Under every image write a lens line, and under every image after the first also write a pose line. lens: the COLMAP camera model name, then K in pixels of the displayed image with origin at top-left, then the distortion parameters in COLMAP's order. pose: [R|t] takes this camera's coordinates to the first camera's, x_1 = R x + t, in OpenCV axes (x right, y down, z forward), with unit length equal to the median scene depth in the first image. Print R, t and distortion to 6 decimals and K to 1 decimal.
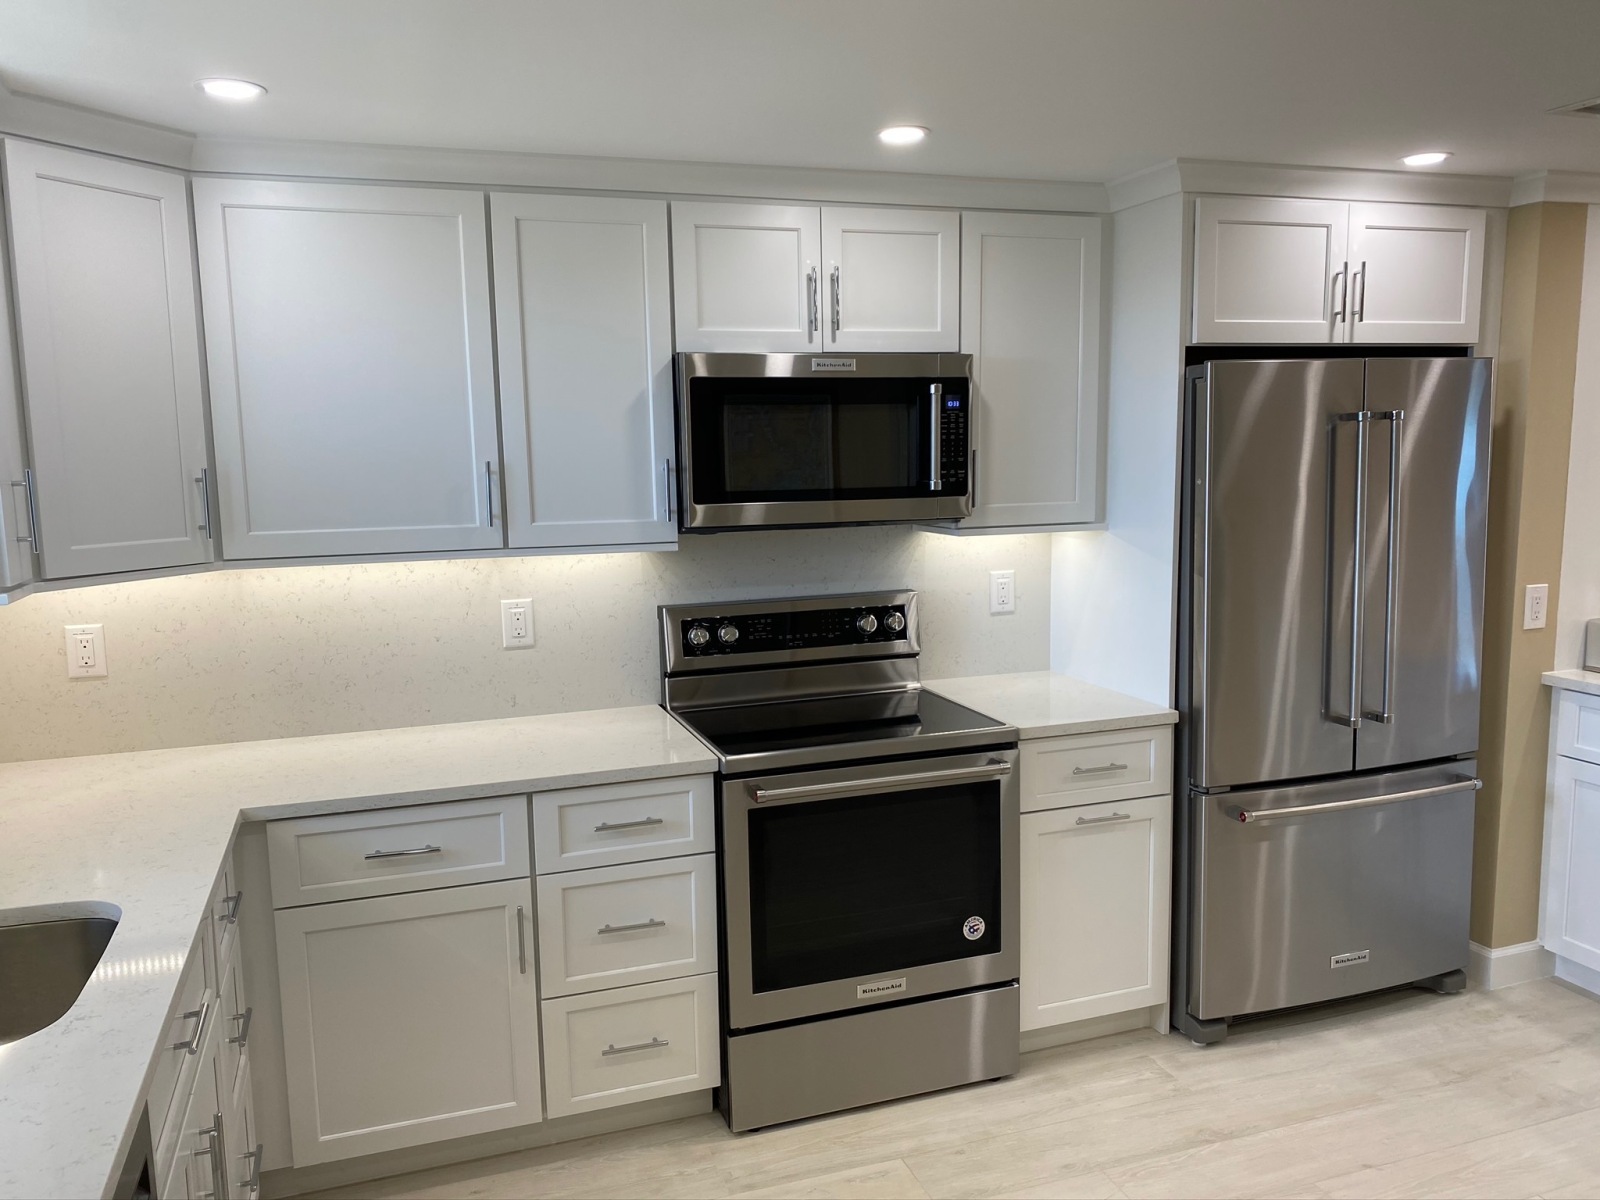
lens RADIAL K [[1190.5, 0, 800.0], [0, 1190.5, 600.0], [0, 0, 1]] dist [-0.003215, -0.039929]
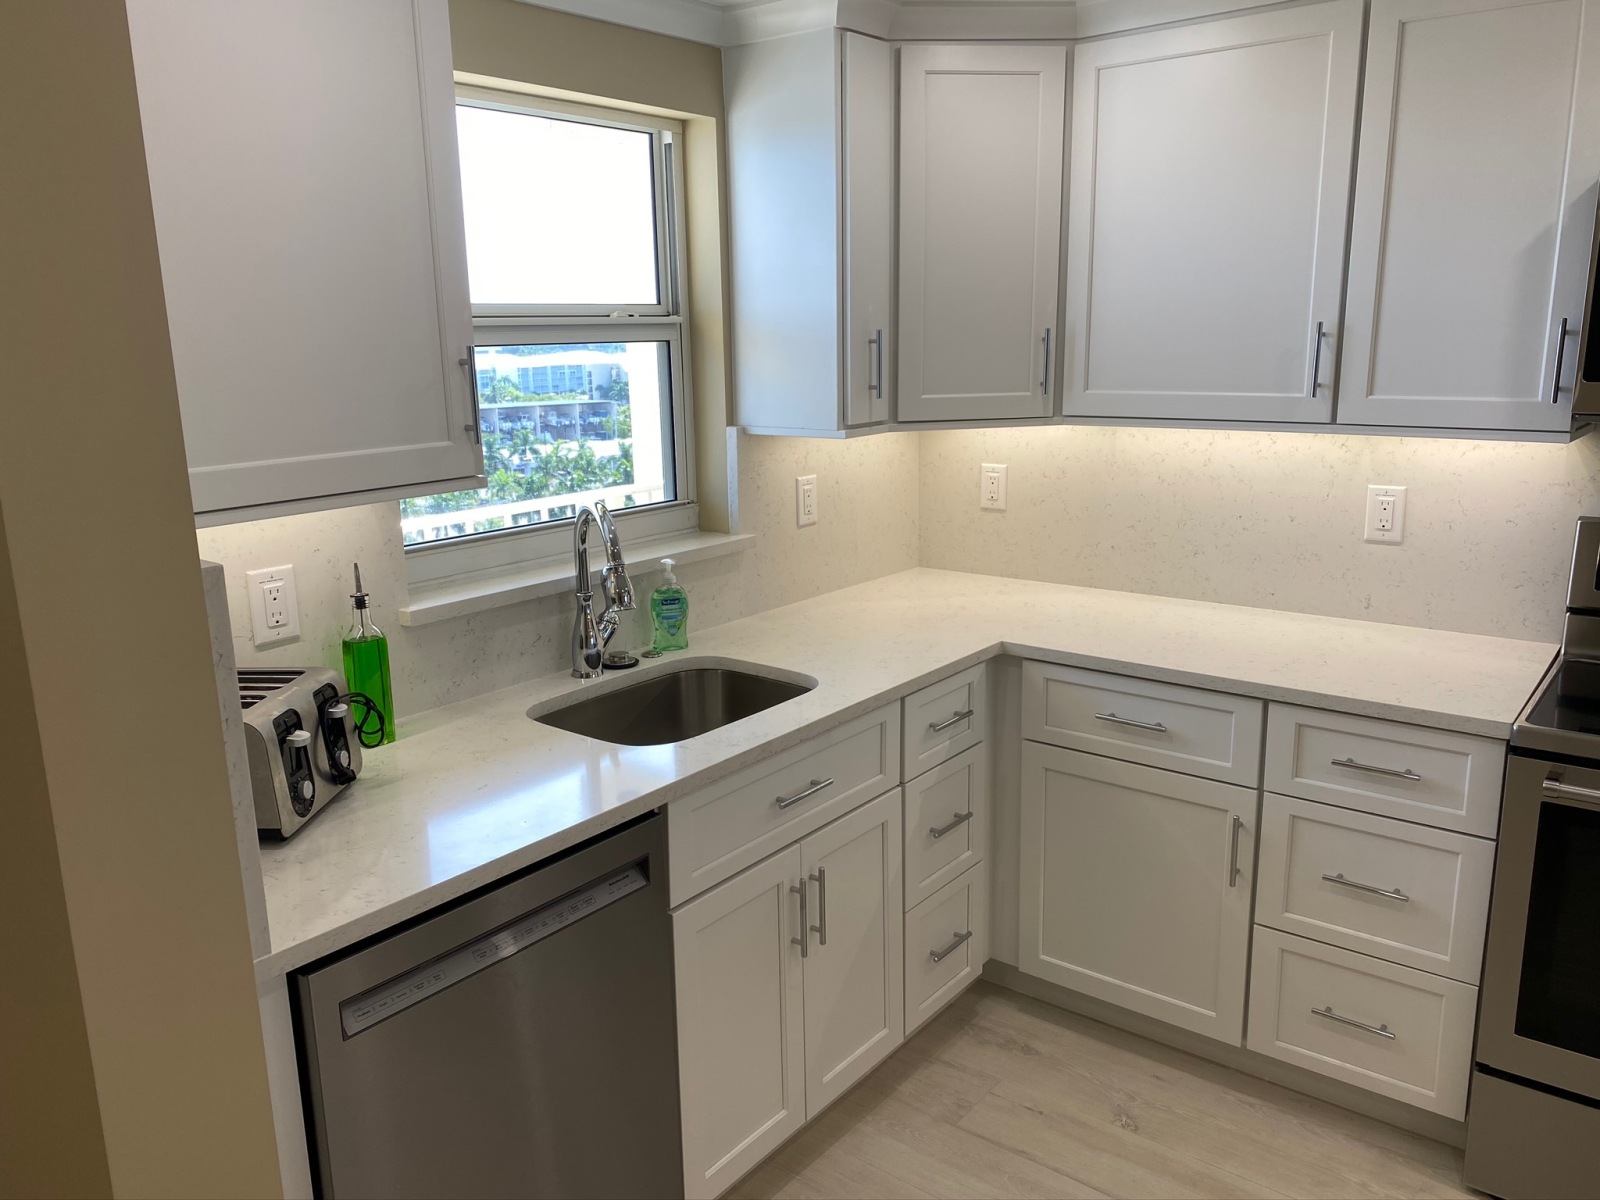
lens RADIAL K [[1190.5, 0, 800.0], [0, 1190.5, 600.0], [0, 0, 1]] dist [-0.003215, -0.039929]
pose [[0.510484, 0.192087, -0.838158, 0.315943], [-0.091046, 0.981325, 0.169446, -0.029766], [0.855053, -0.010189, 0.518440, 0.228017]]
